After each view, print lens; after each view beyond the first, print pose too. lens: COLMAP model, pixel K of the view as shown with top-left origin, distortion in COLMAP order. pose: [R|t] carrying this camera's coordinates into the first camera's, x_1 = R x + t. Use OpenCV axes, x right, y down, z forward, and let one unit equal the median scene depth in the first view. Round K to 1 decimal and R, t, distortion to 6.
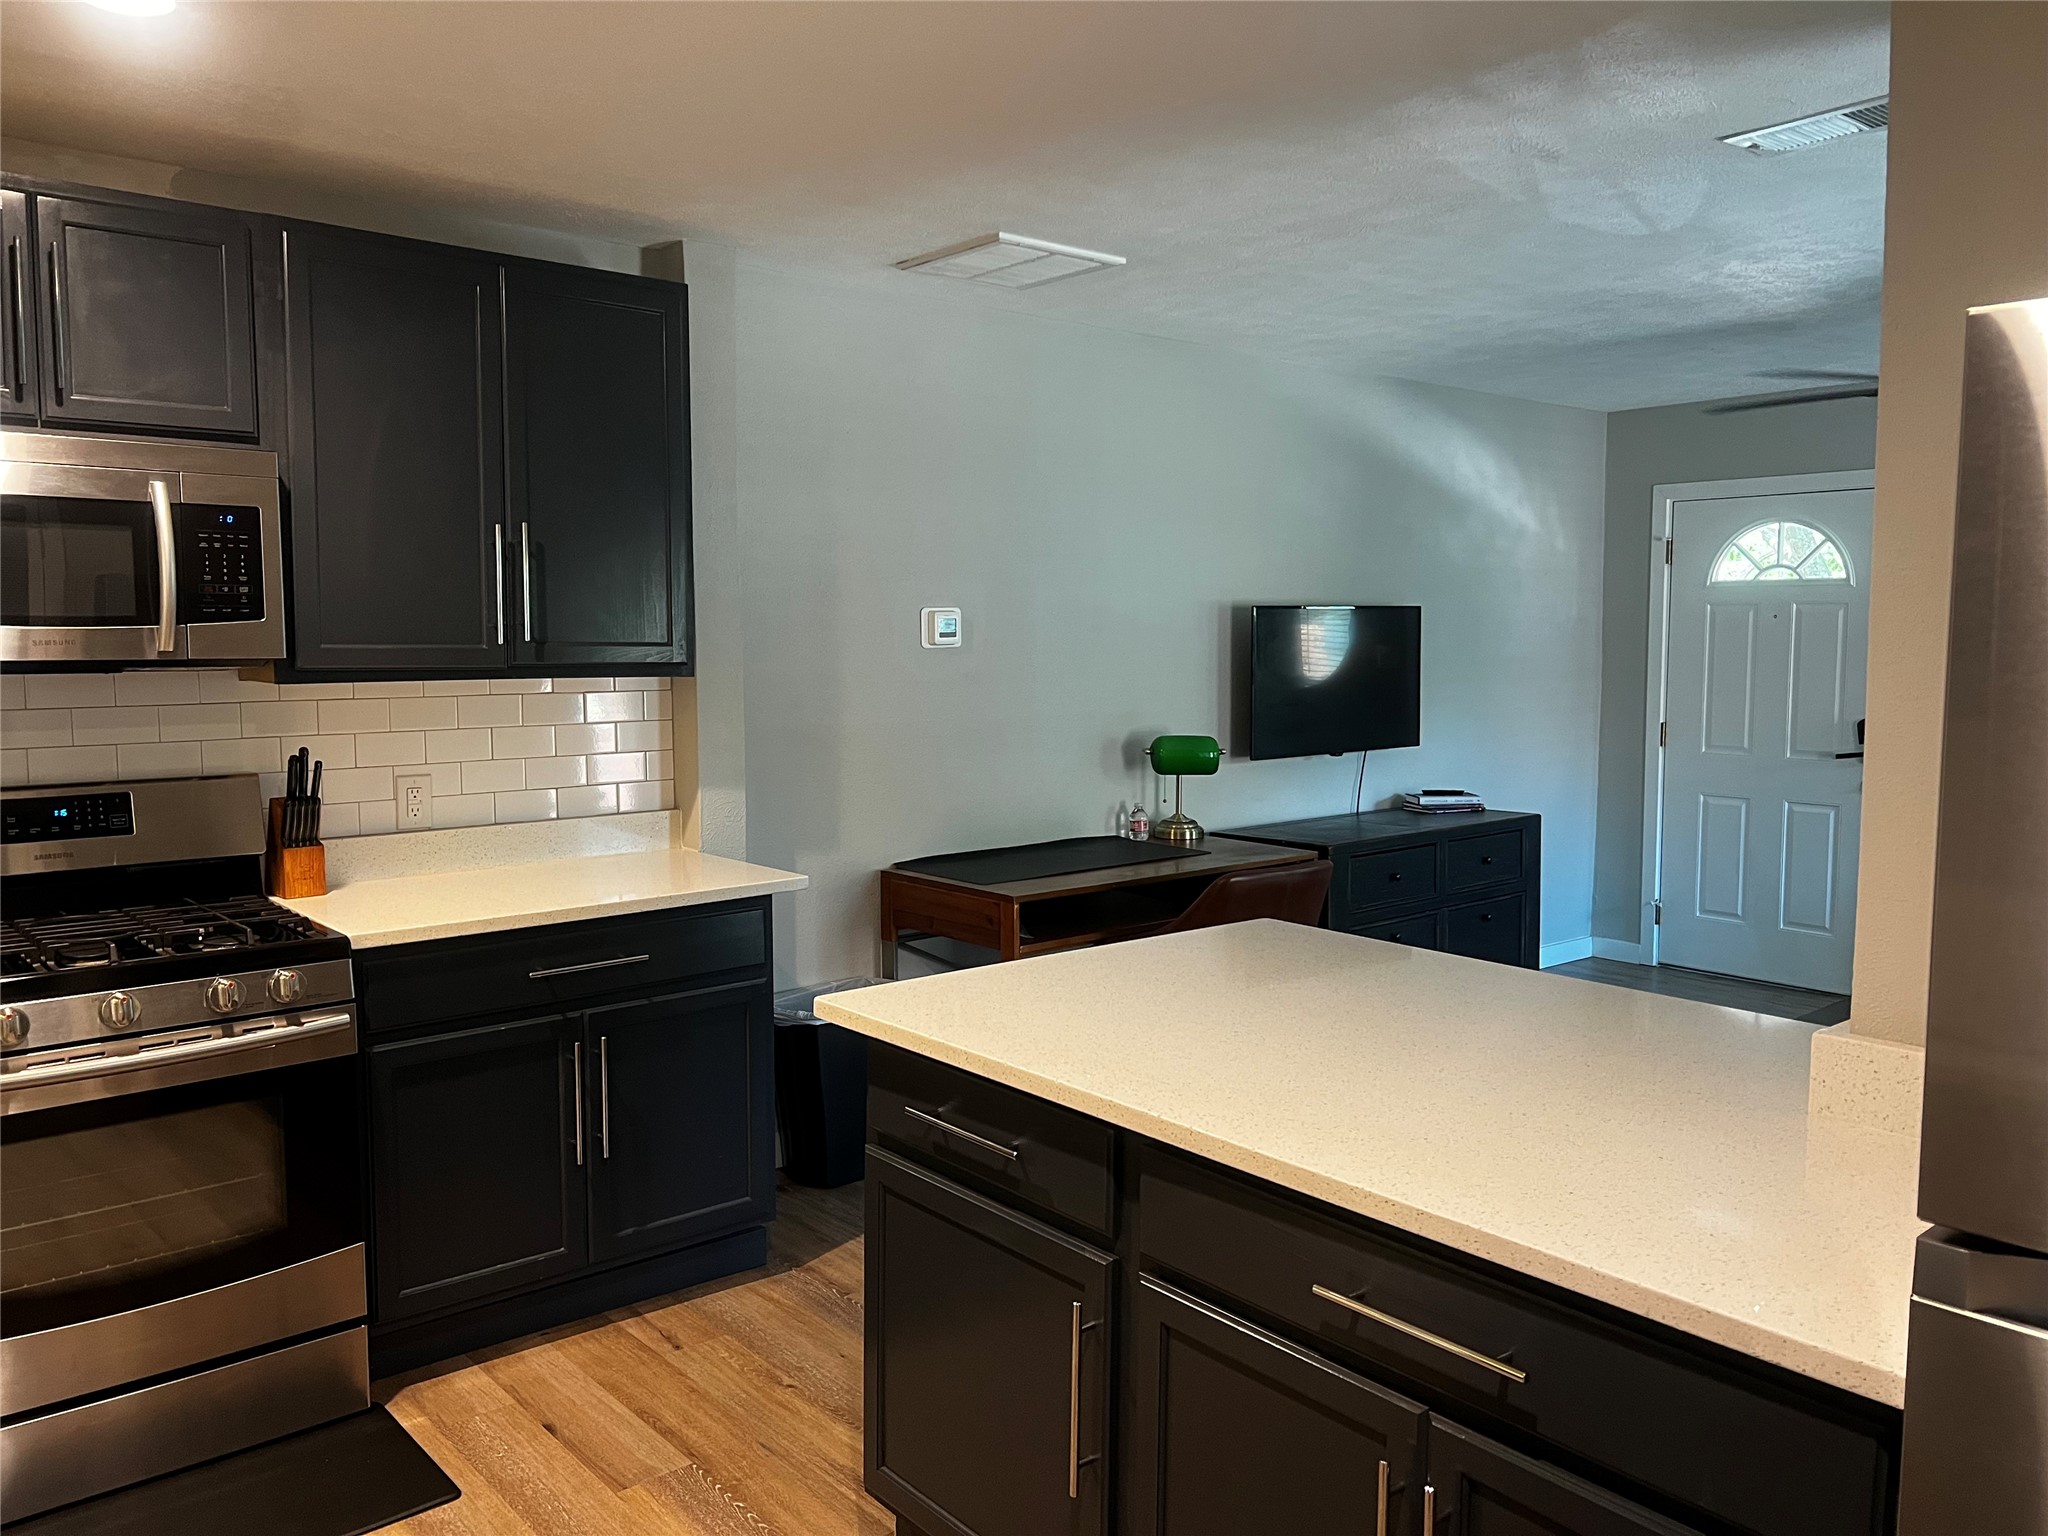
lens RADIAL K [[1541.2, 0, 1033.6], [0, 1541.2, 754.7], [0, 0, 1]] dist [0.066537, -0.087480]
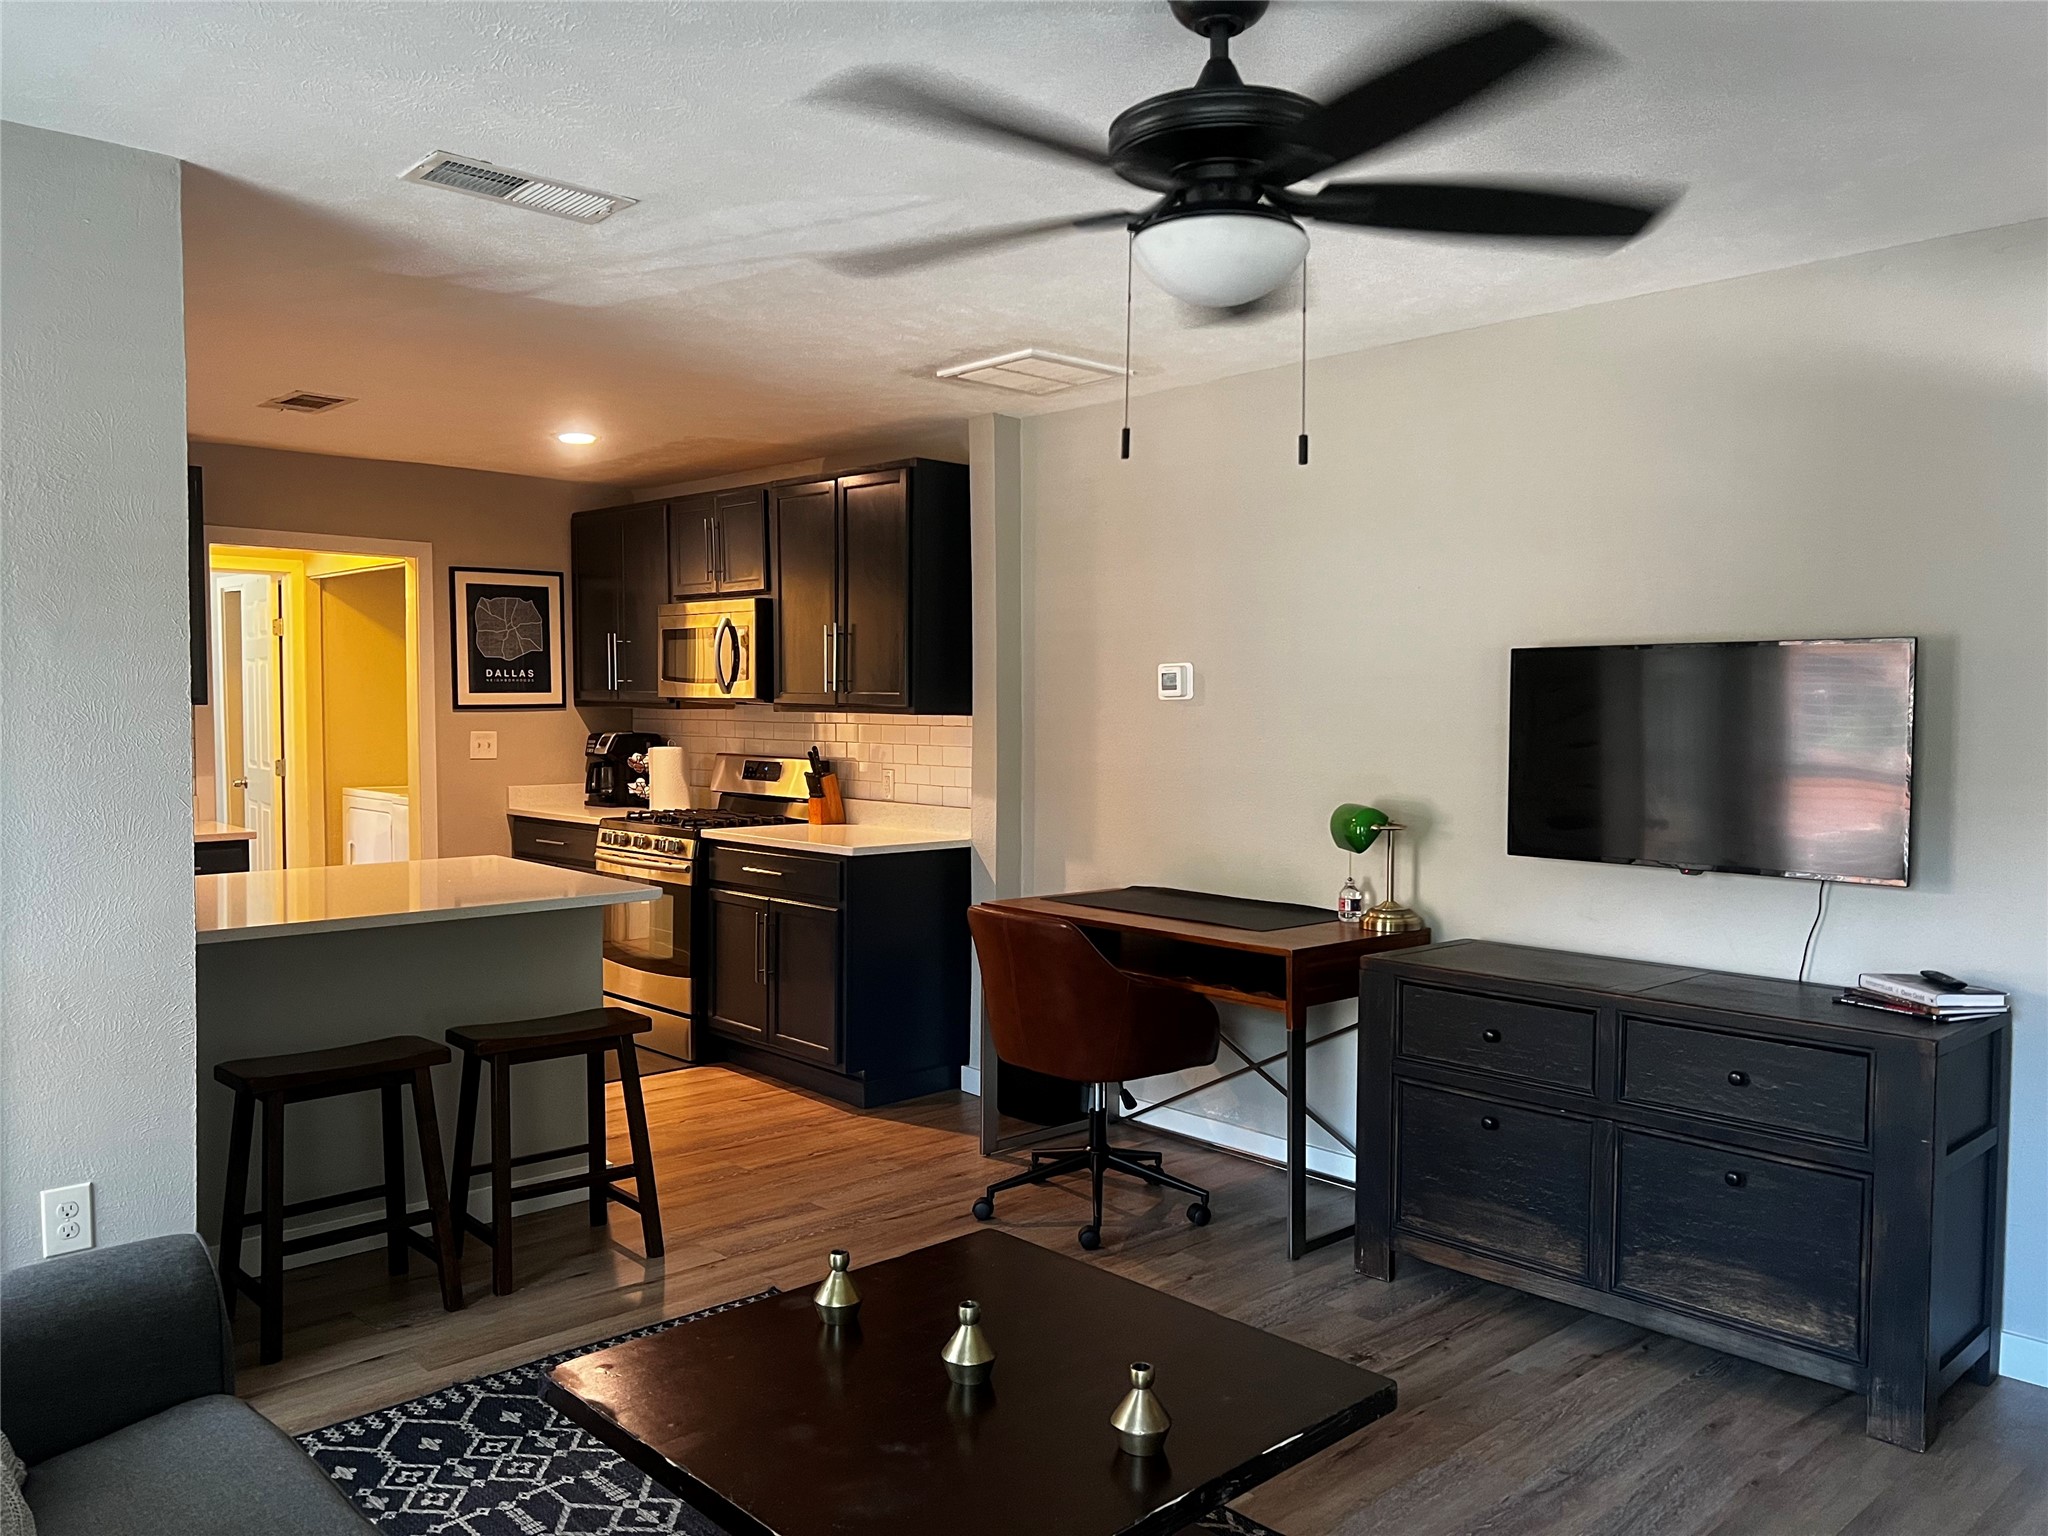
lens RADIAL K [[1541.2, 0, 1025.9], [0, 1541.2, 775.1], [0, 0, 1]] dist [0.066537, -0.087480]
pose [[0.036377, 0.046976, -0.998233, 1.414388], [-0.087505, 0.995207, 0.043645, -0.074424], [0.995500, 0.085763, 0.040313, 1.165615]]
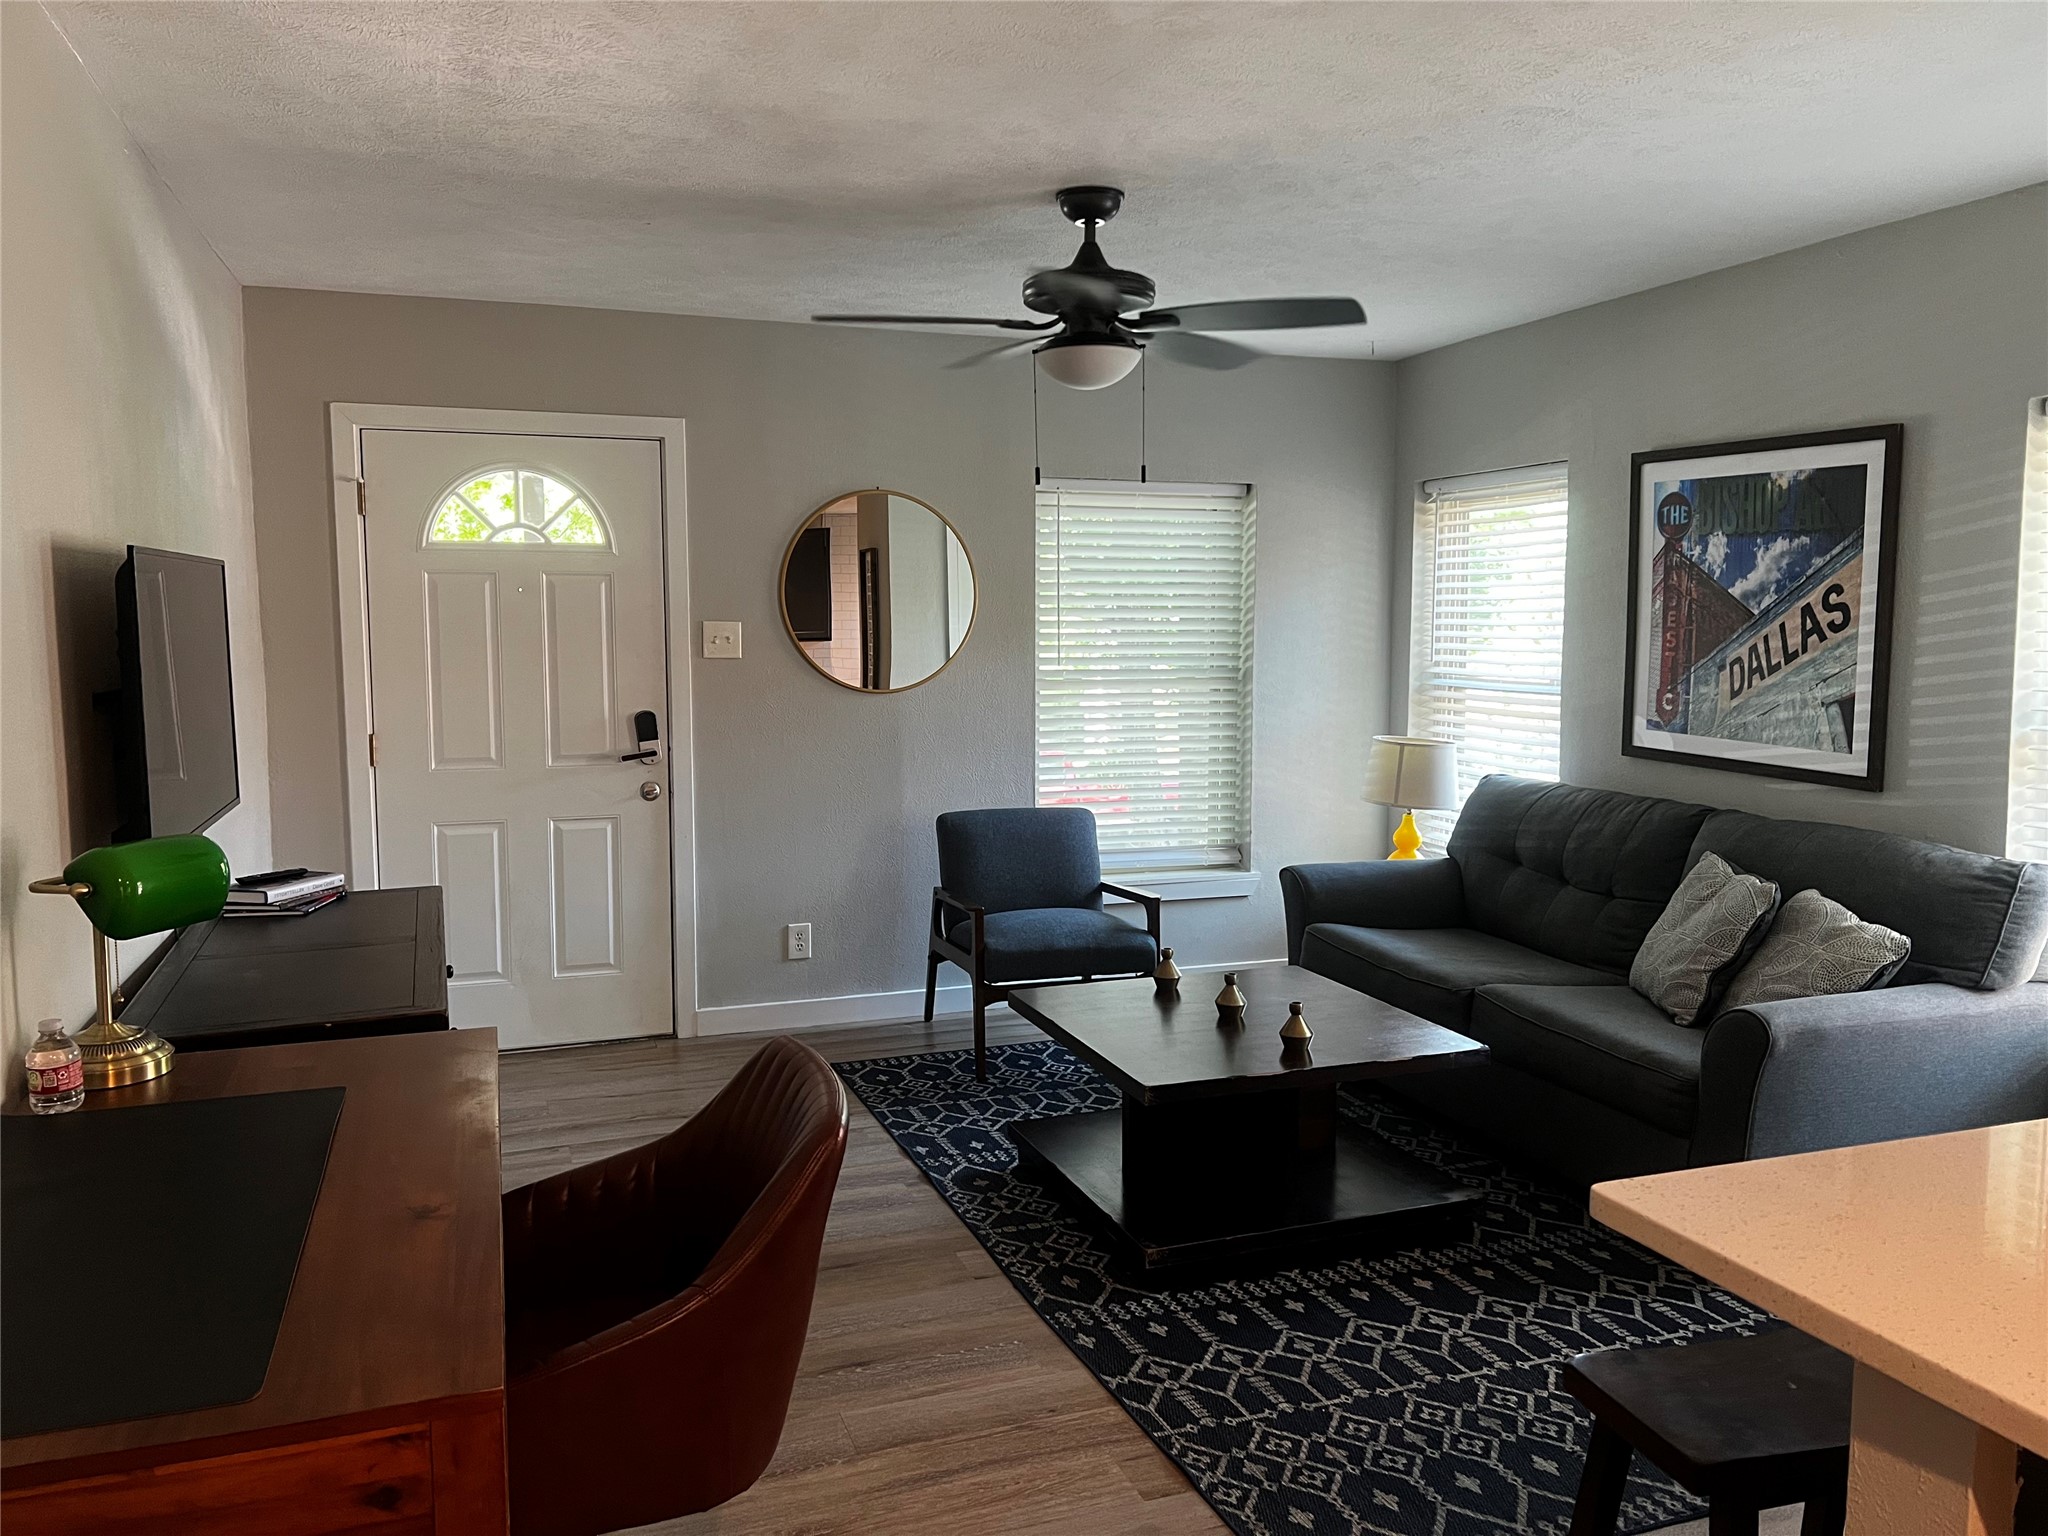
lens RADIAL K [[1541.2, 0, 1030.9], [0, 1541.2, 756.9], [0, 0, 1]] dist [0.066537, -0.087480]
pose [[0.357410, -0.089735, 0.929627, -0.326907], [0.078412, 0.994742, 0.065874, -0.068756], [-0.930650, 0.049350, 0.362567, 0.914126]]
